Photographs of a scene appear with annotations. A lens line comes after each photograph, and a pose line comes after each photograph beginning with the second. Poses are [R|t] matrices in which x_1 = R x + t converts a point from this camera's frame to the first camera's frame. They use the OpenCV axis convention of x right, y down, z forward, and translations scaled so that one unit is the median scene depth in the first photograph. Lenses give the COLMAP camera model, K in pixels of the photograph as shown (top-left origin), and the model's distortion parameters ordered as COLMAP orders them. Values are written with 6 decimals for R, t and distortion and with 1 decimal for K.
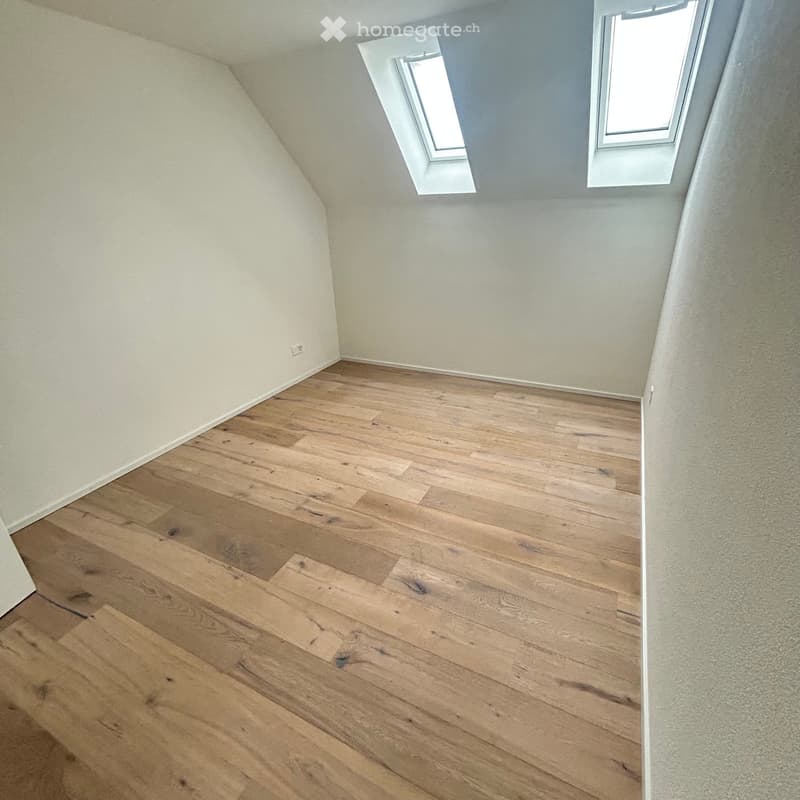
lens RADIAL K [[431.6, 0, 400.6], [0, 431.6, 397.9], [0, 0, 1]] dist [-0.002578, 0.002847]
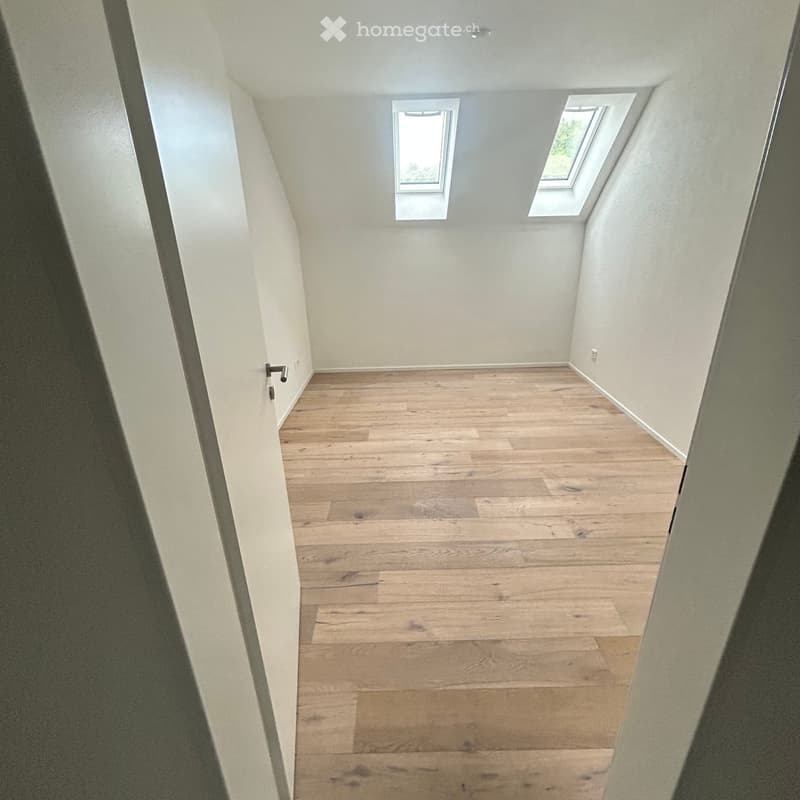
lens RADIAL K [[431.6, 0, 400.6], [0, 431.6, 397.9], [0, 0, 1]] dist [-0.002578, 0.002847]
pose [[0.891461, -0.159301, 0.424170, -0.639563], [0.181079, 0.983404, -0.011240, 0.034294], [-0.415340, 0.086828, 0.905513, -0.051233]]
